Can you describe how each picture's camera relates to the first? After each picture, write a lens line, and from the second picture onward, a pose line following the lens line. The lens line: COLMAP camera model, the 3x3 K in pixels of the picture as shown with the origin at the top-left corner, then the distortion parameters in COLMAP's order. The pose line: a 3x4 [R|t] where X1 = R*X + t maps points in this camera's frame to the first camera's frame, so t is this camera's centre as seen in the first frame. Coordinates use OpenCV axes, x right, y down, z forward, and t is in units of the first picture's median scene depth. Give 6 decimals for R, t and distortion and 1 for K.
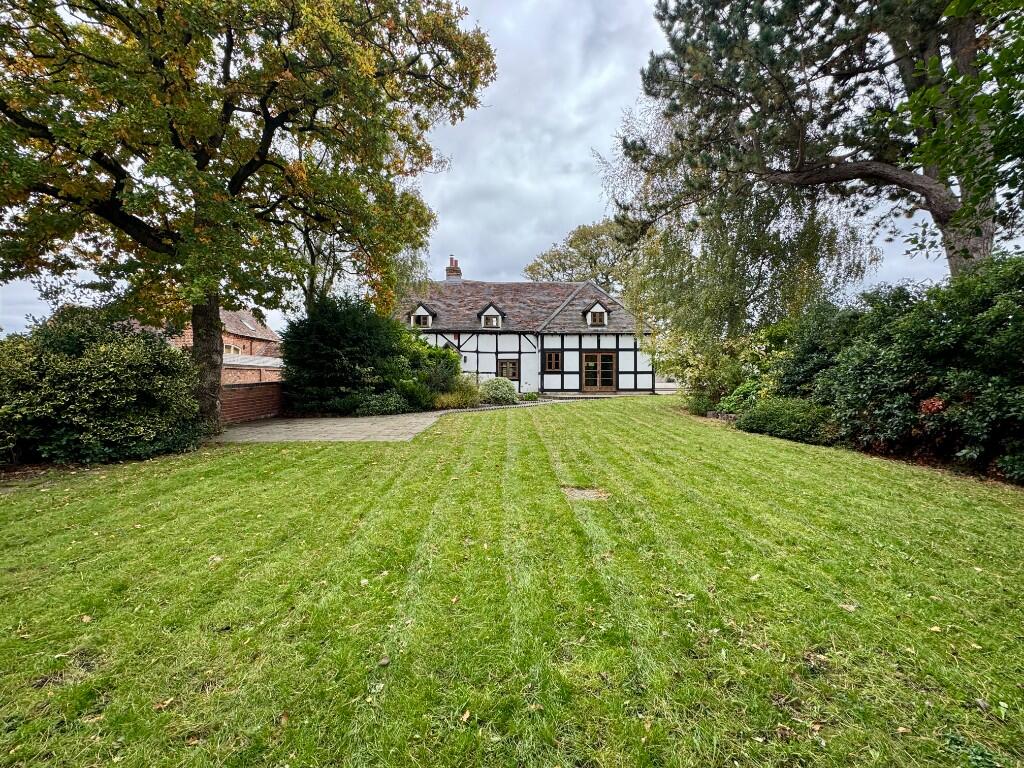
lens RADIAL K [[450.7, 0, 514.2], [0, 450.7, 385.4], [0, 0, 1]] dist [0.002498, -0.000562]
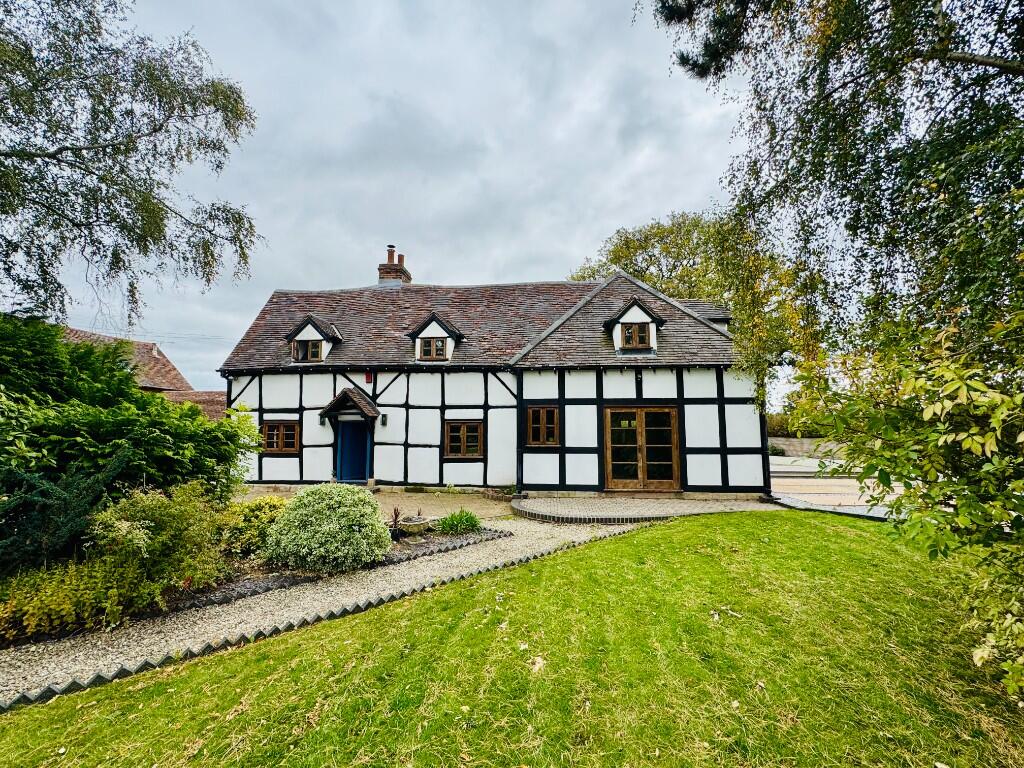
lens RADIAL K [[450.7, 0, 514.5], [0, 450.7, 382.9], [0, 0, 1]] dist [0.002498, -0.000562]
pose [[0.991273, -0.010190, -0.131432, 0.117710], [-0.004701, 0.993641, -0.112496, -0.043611], [0.131743, 0.112132, 0.984921, 0.506232]]
